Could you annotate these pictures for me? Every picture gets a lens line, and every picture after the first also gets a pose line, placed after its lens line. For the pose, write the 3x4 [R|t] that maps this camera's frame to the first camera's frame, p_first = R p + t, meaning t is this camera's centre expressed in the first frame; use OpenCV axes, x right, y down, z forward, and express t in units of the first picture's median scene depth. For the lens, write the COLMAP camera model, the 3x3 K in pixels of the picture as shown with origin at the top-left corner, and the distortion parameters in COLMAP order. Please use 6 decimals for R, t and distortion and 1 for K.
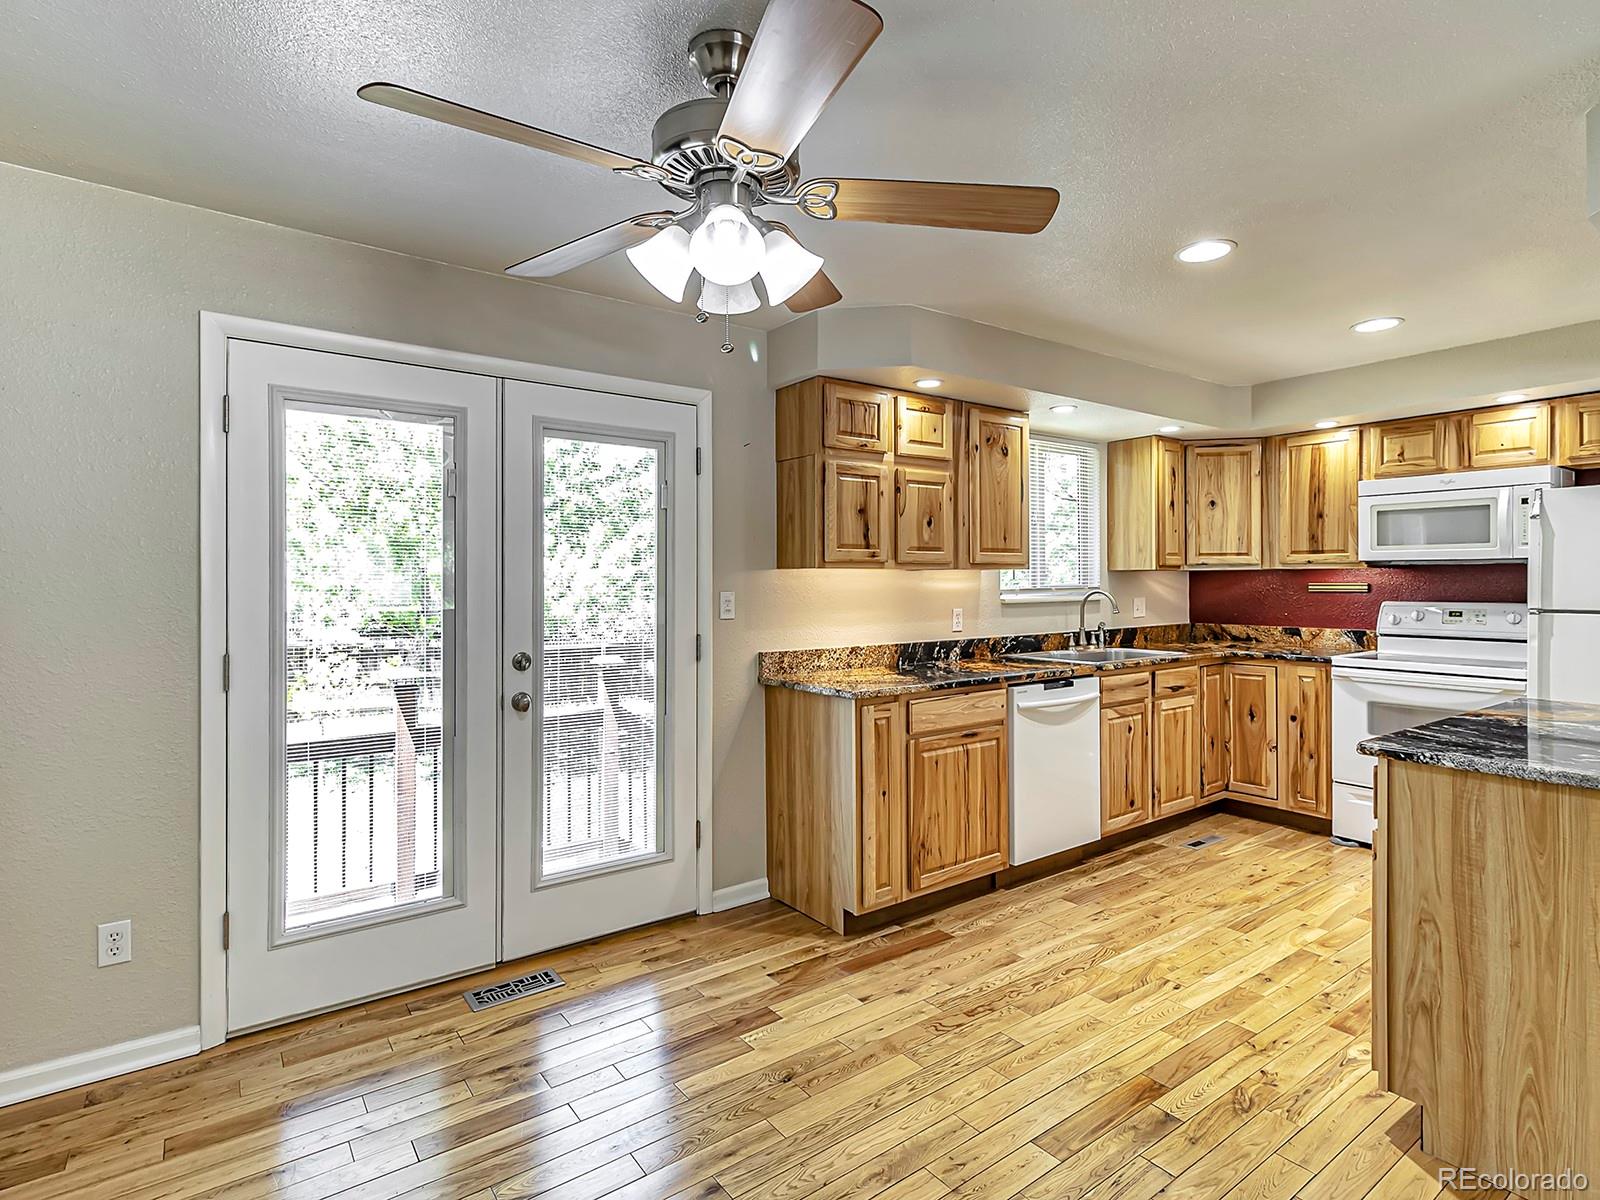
lens RADIAL K [[823.5, 0, 803.7], [0, 823.5, 576.5], [0, 0, 1]] dist [0.000818, 0.000556]
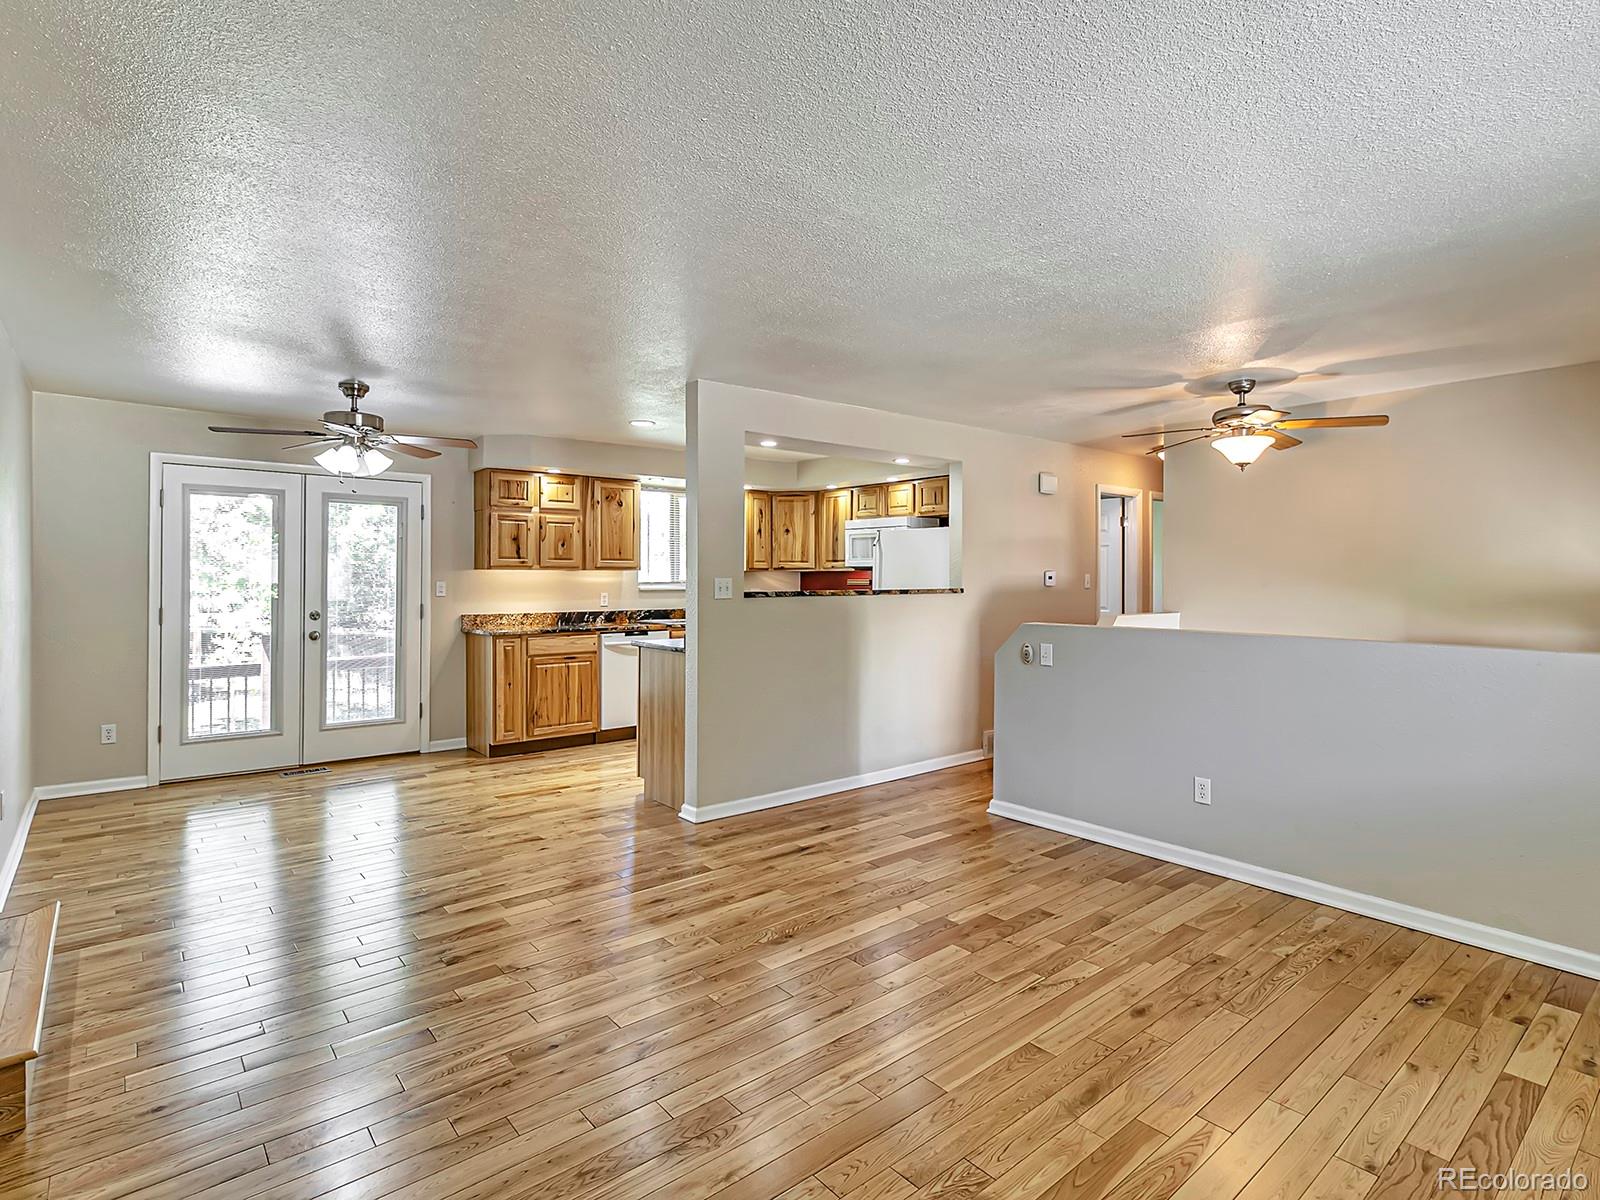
lens RADIAL K [[821.6, 0, 806.6], [0, 821.6, 570.9], [0, 0, 1]] dist [-0.000261, 0.000573]
pose [[0.997556, 0.006854, 0.069529, 0.552548], [-0.006697, 0.999974, -0.002496, -0.006078], [-0.069544, 0.002024, 0.997577, -0.835264]]
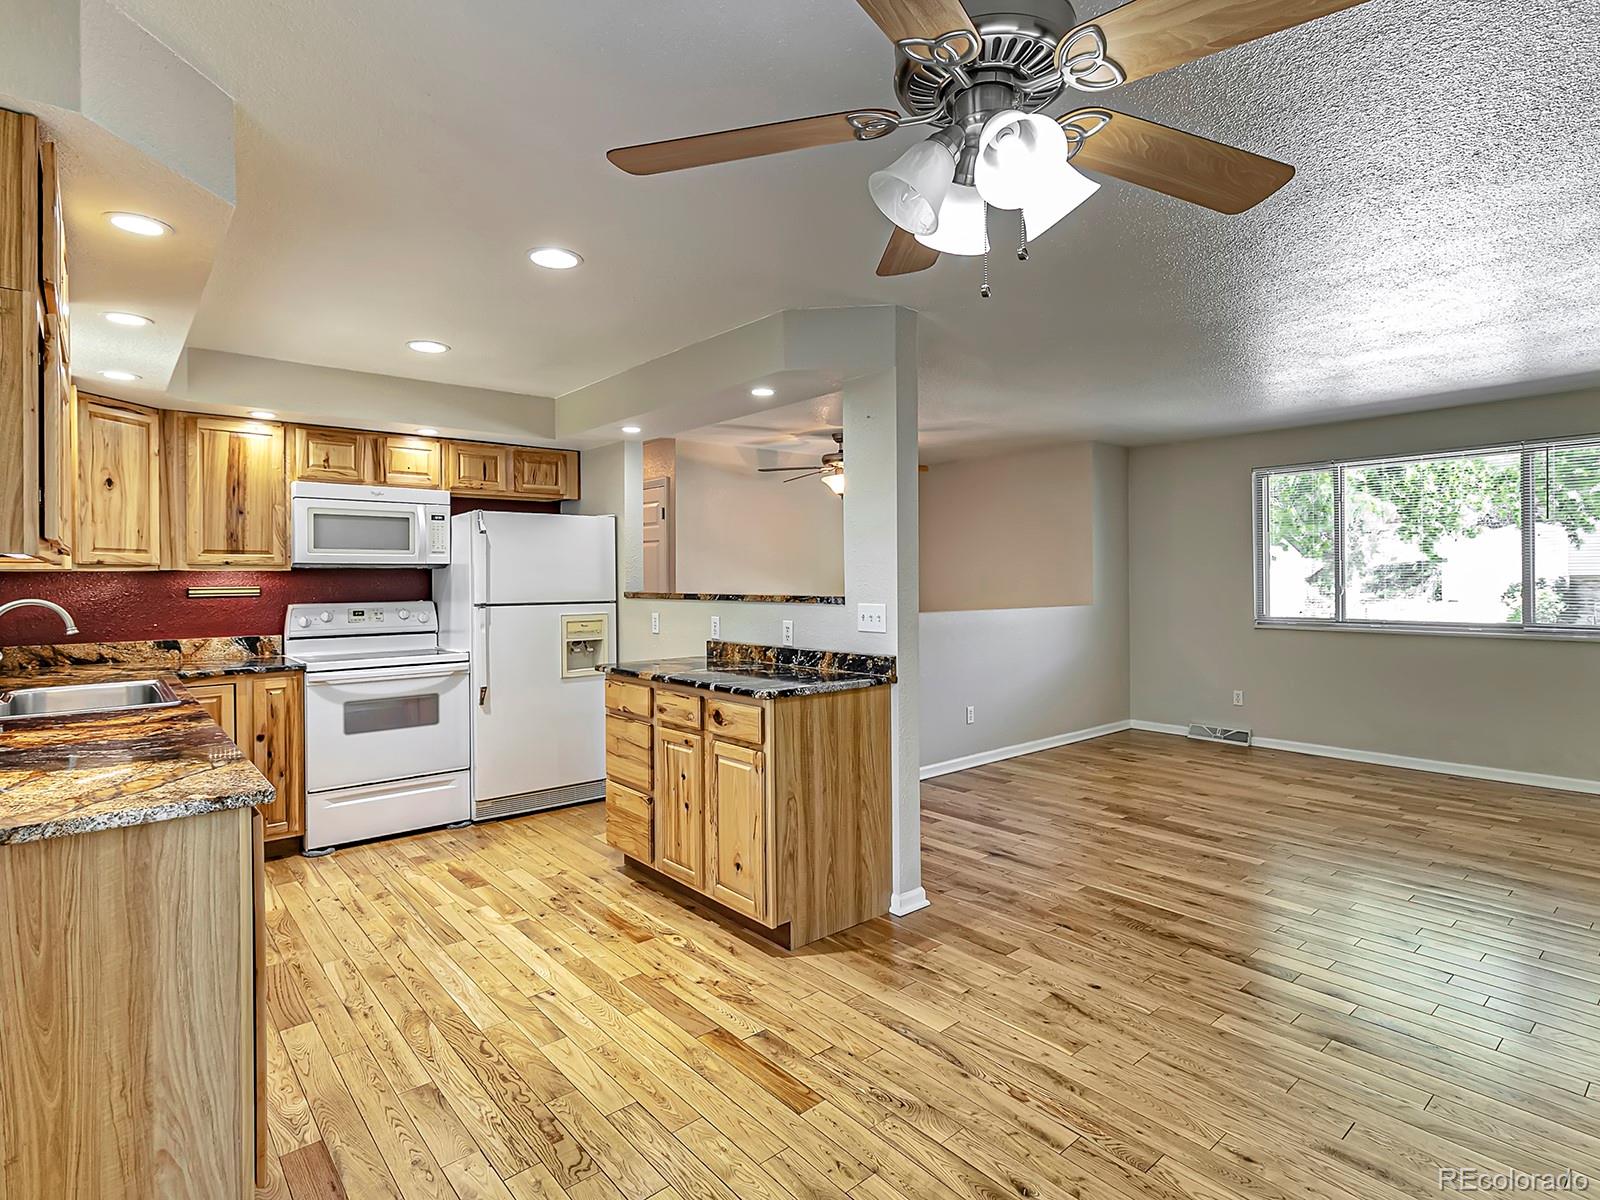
lens RADIAL K [[823.5, 0, 803.7], [0, 823.5, 576.5], [0, 0, 1]] dist [0.000818, 0.000556]
pose [[-0.078352, 0.006018, 0.996908, -0.398720], [0.004636, 0.999973, -0.005672, 0.005886], [-0.996915, 0.004177, -0.078378, 0.558709]]
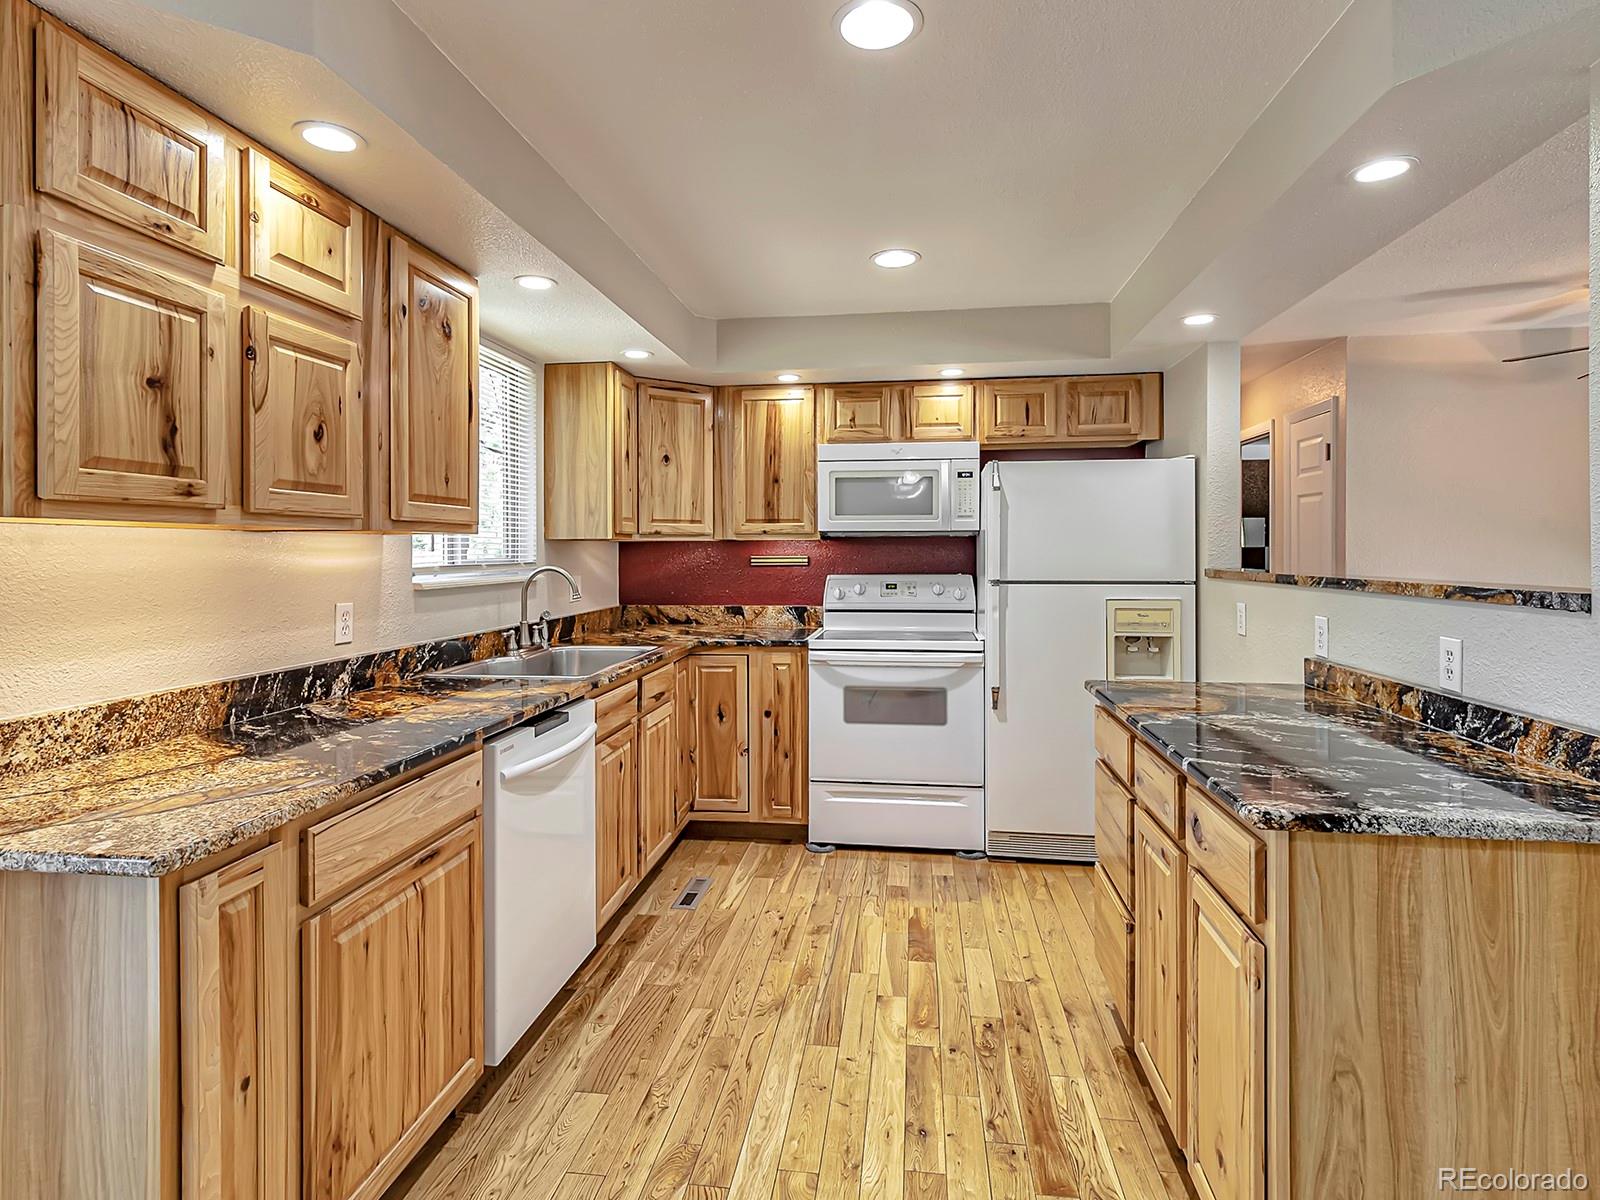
lens RADIAL K [[832.6, 0, 801.2], [0, 832.6, 550.5], [0, 0, 1]] dist [0.004680, 0.000289]
pose [[0.693574, 0.002428, 0.720381, -0.006574], [-0.001503, 0.999997, -0.001924, 0.004781], [-0.720384, 0.000251, 0.693575, 0.434240]]
